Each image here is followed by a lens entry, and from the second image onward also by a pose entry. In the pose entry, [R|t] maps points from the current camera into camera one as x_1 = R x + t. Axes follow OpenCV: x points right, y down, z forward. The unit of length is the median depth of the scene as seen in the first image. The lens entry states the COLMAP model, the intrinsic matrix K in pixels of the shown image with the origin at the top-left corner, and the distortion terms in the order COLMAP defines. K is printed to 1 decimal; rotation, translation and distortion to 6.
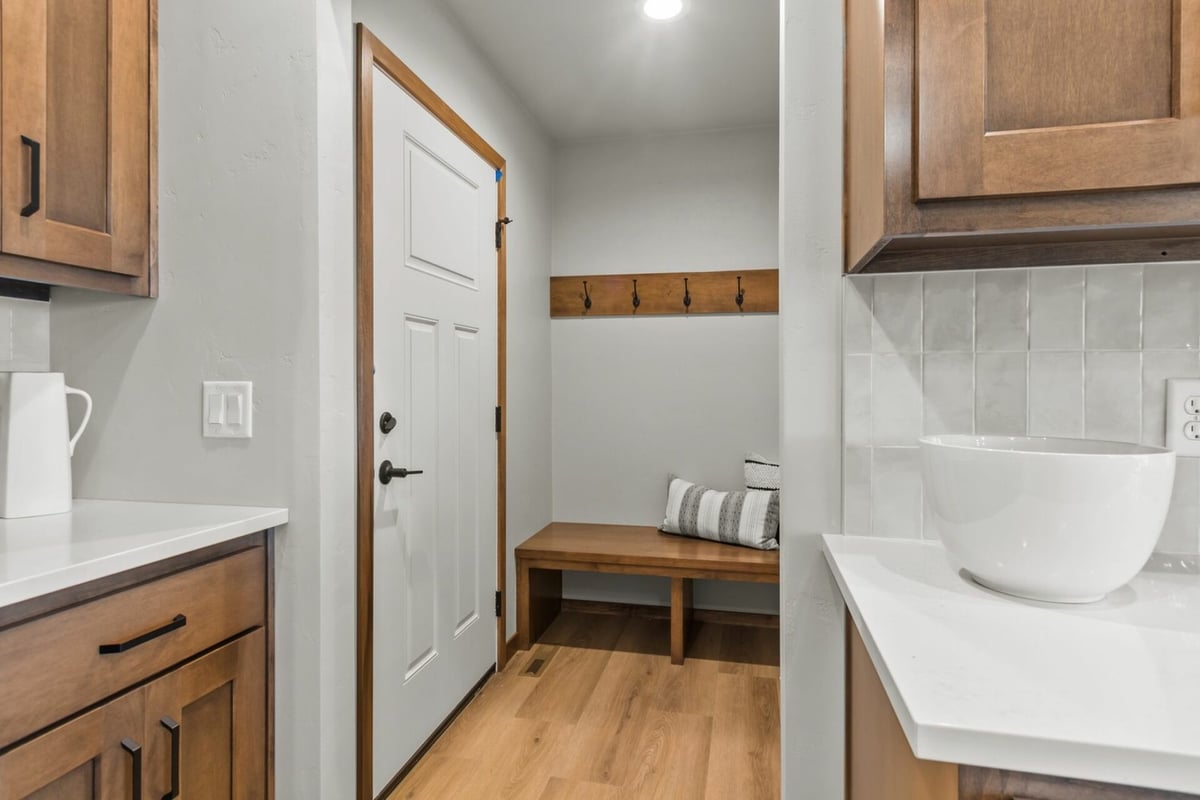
lens RADIAL K [[653.5, 0, 594.6], [0, 653.5, 383.0], [0, 0, 1]] dist [-0.000487, 0.000919]
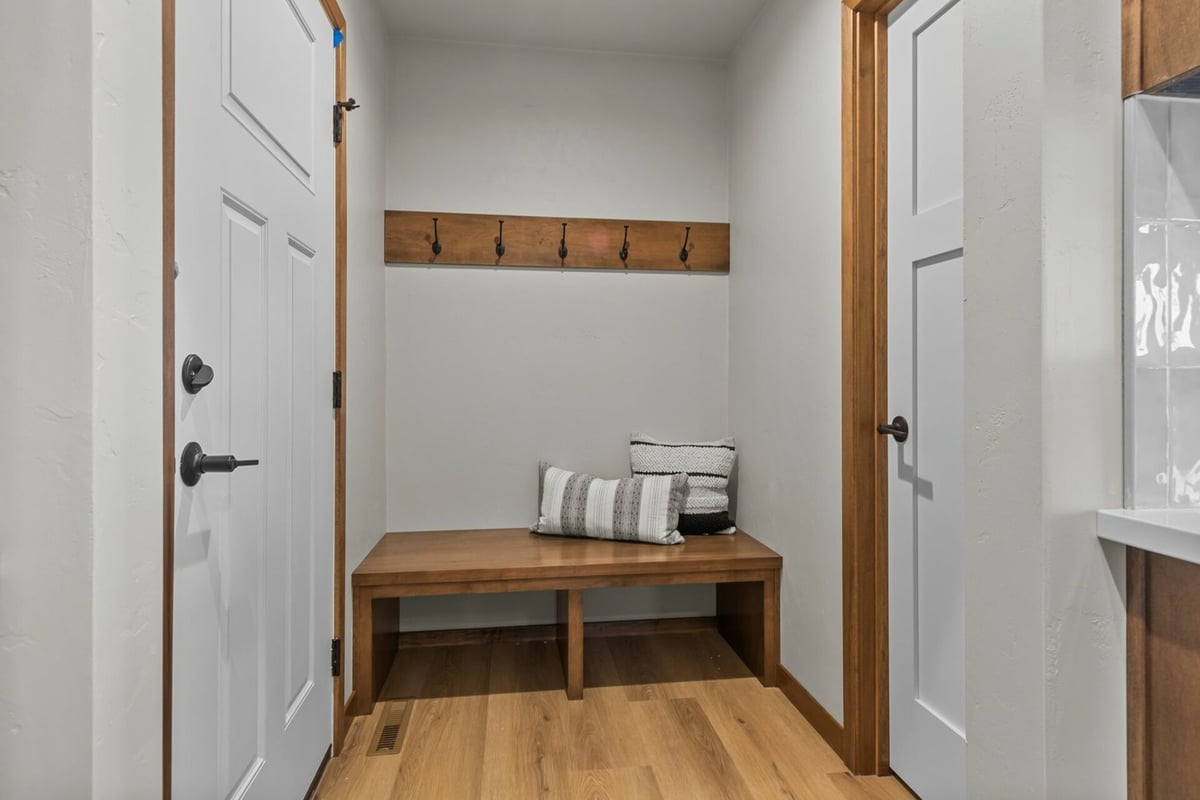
lens RADIAL K [[661.2, 0, 603.8], [0, 661.2, 377.8], [0, 0, 1]] dist [0.010330, -0.002617]
pose [[0.933371, 0.002263, 0.358907, -0.128739], [-0.000644, 0.999989, -0.004632, 0.043534], [-0.358913, 0.004092, 0.933362, 0.231811]]
